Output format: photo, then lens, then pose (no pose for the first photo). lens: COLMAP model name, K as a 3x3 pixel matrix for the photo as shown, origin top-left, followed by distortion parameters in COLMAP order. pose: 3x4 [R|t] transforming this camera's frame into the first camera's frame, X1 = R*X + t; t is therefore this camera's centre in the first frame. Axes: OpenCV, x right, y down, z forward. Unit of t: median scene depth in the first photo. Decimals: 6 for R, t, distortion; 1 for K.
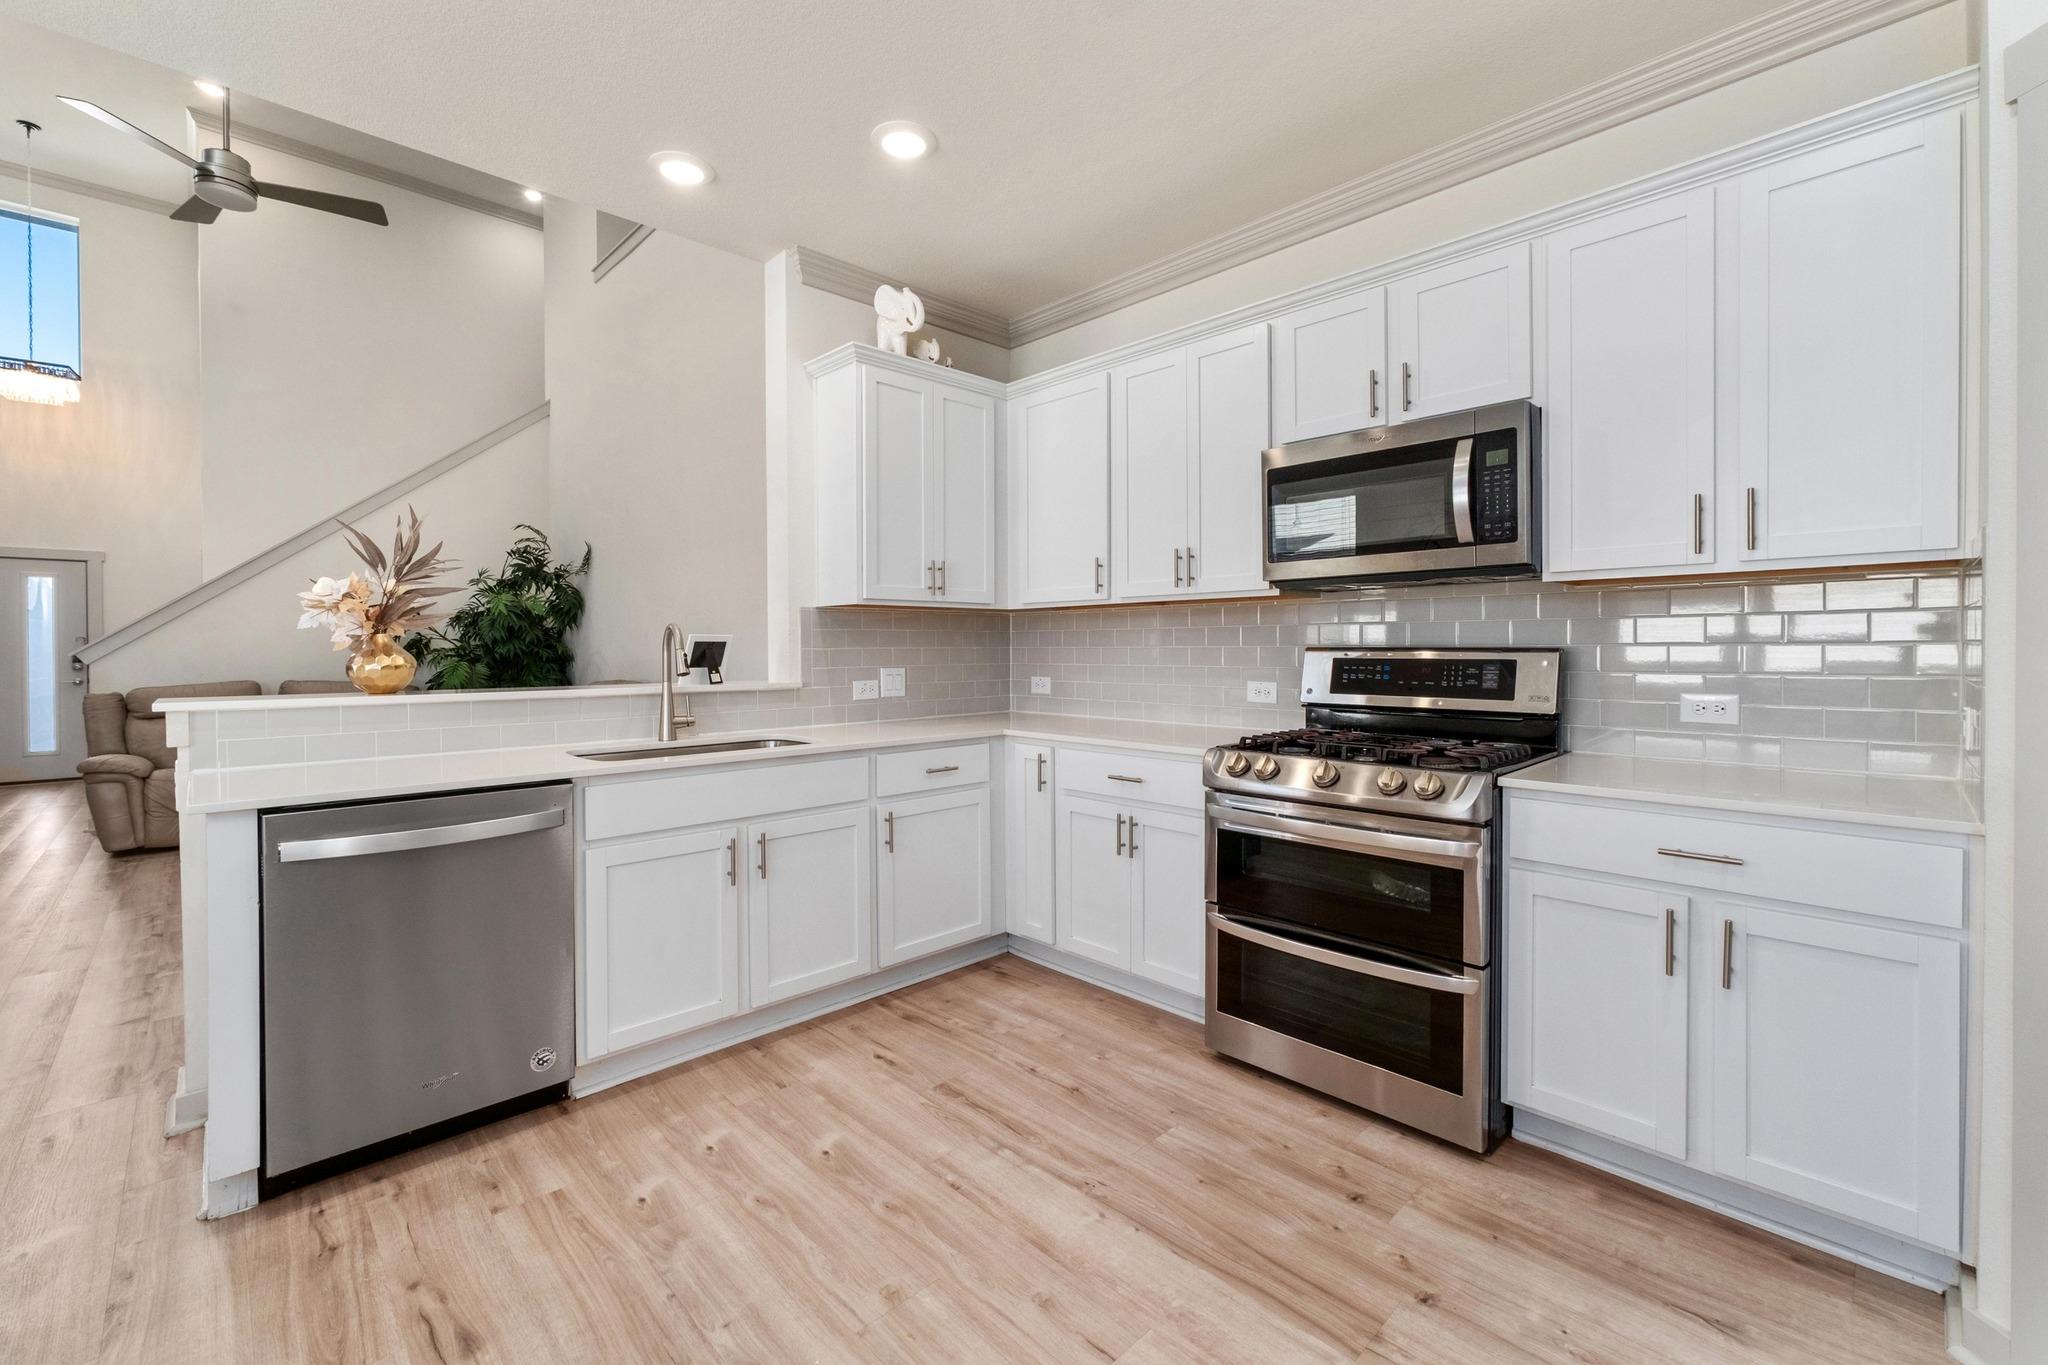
lens RADIAL K [[857.5, 0, 1031.6], [0, 857.5, 658.4], [0, 0, 1]] dist [-0.007457, 0.001141]
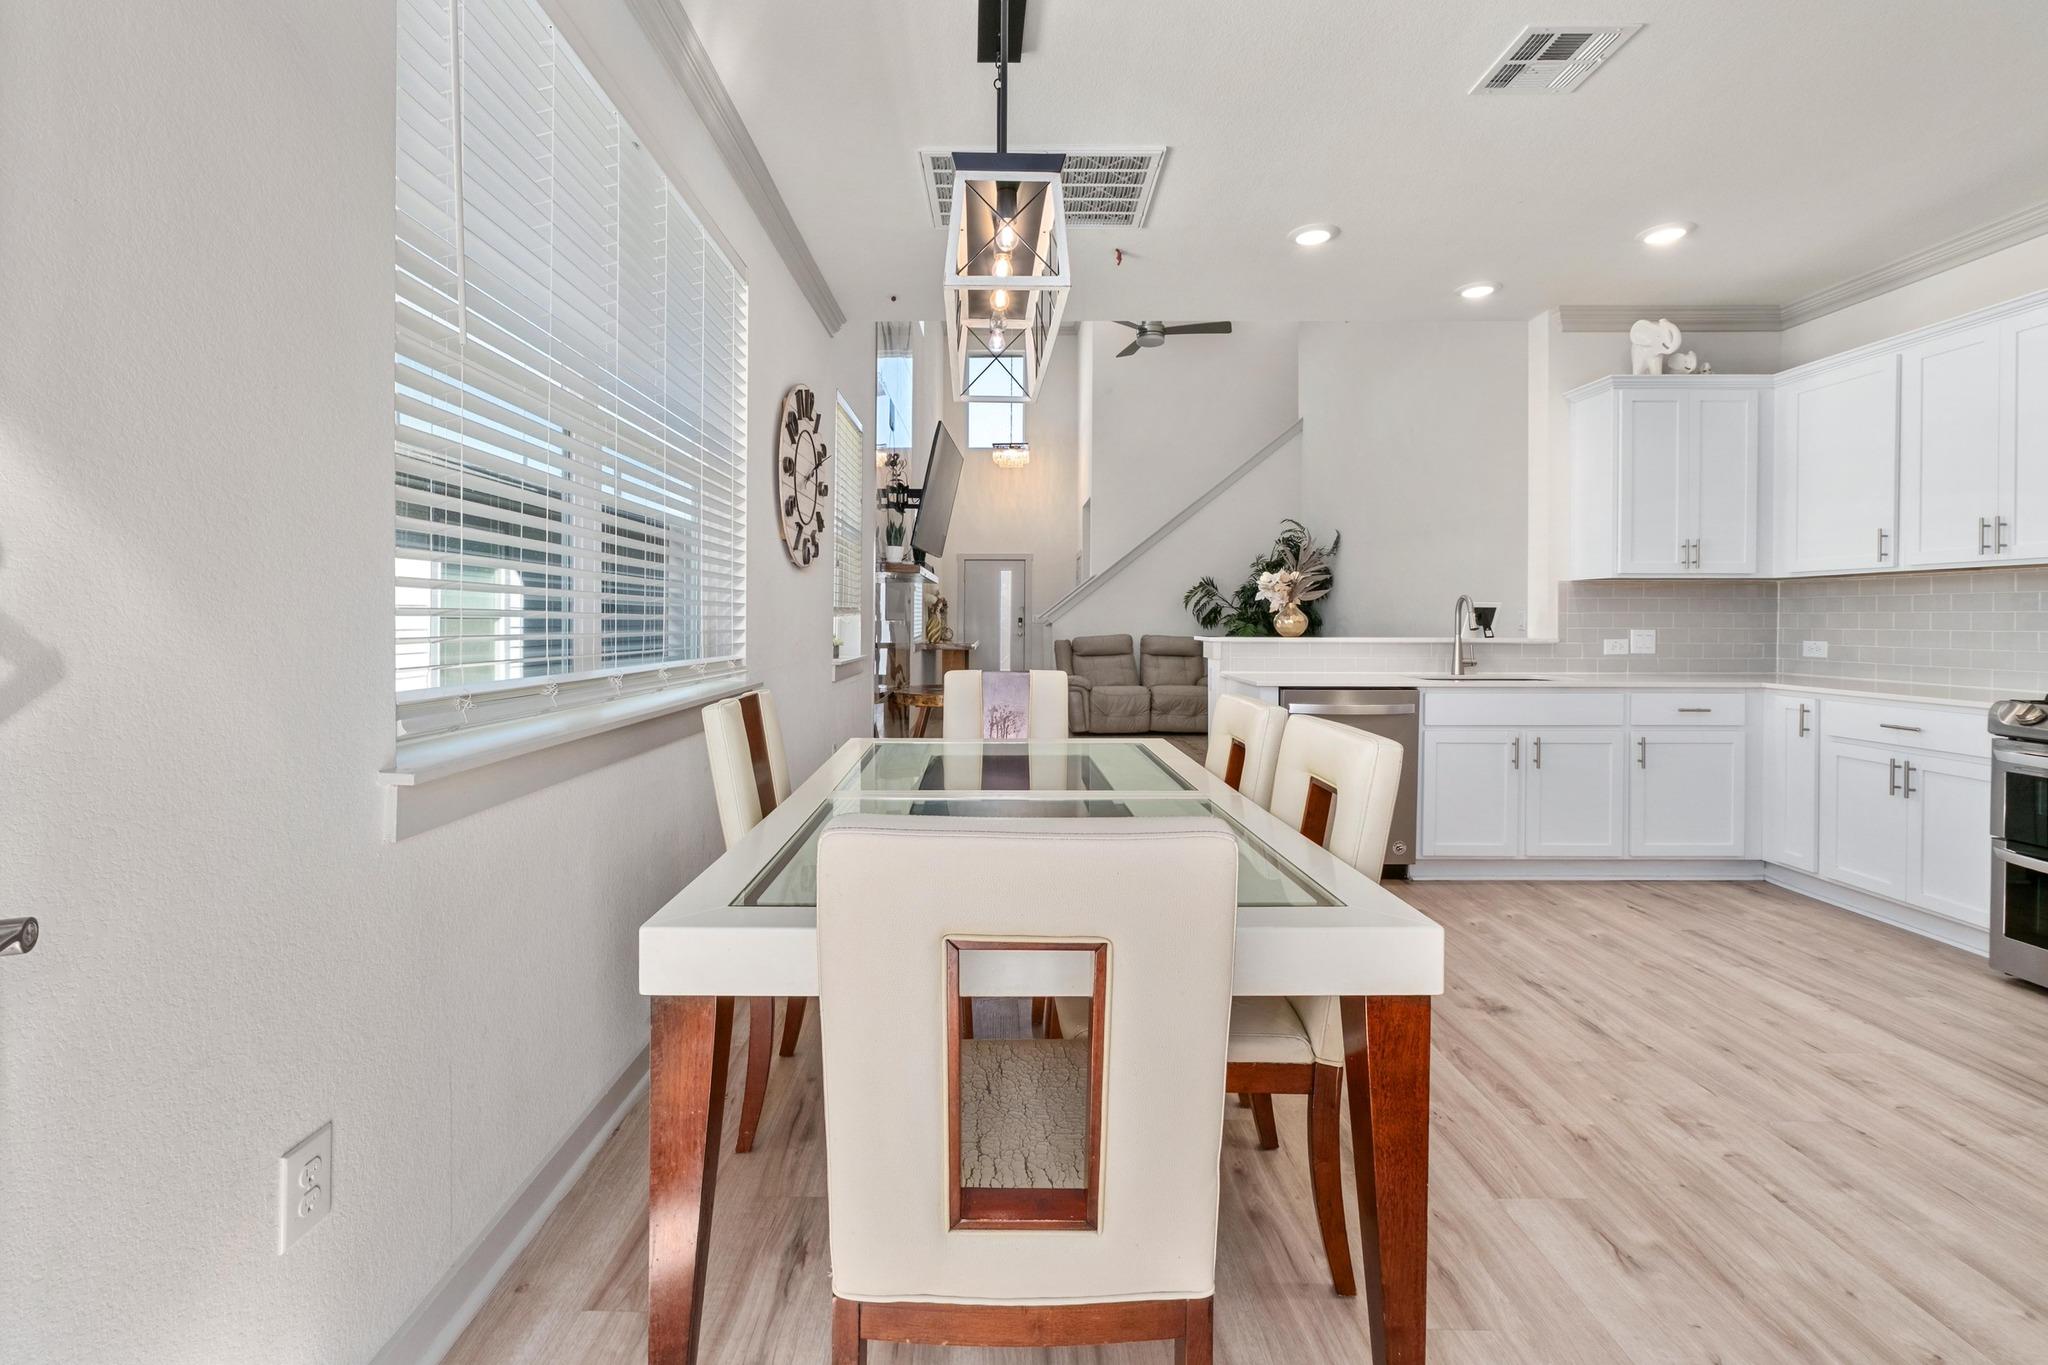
lens RADIAL K [[879.1, 0, 992.4], [0, 879.1, 625.8], [0, 0, 1]] dist [-0.001216, 0.000437]
pose [[0.710993, 0.011817, -0.703100, 0.066696], [-0.013573, 0.999903, 0.003080, 0.017905], [0.703068, 0.007354, 0.711084, -0.625546]]
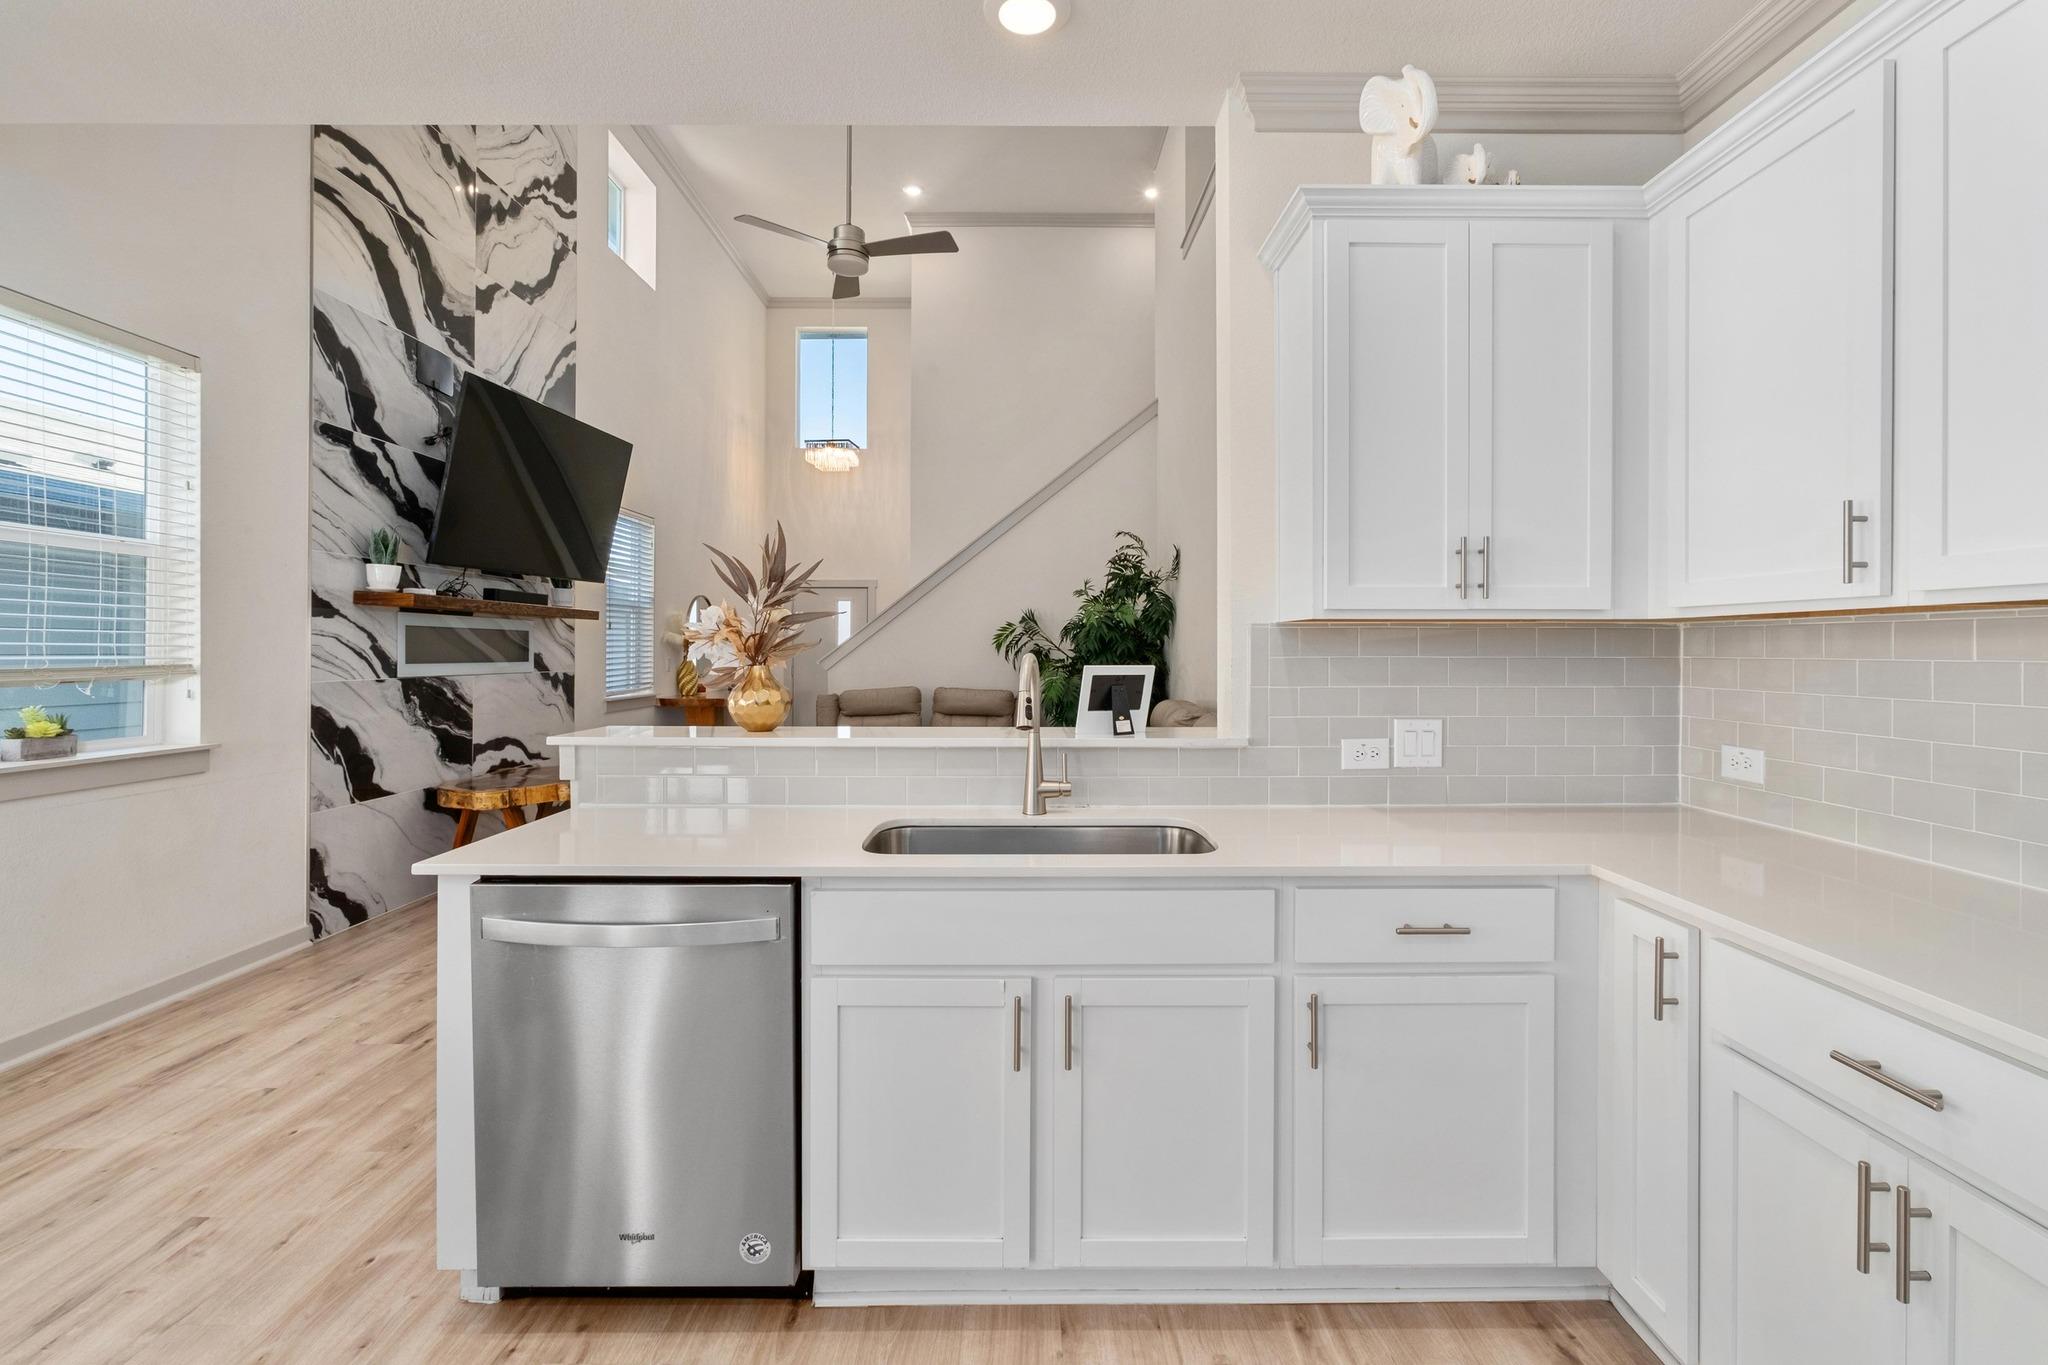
lens RADIAL K [[912.0, 0, 1026.9], [0, 912.0, 654.5], [0, 0, 1]] dist [-0.004586, 0.000102]
pose [[0.720405, 0.009949, -0.693482, 0.105680], [-0.013850, 0.999904, -0.000043, -0.038187], [0.693415, 0.009636, 0.720474, 0.425164]]
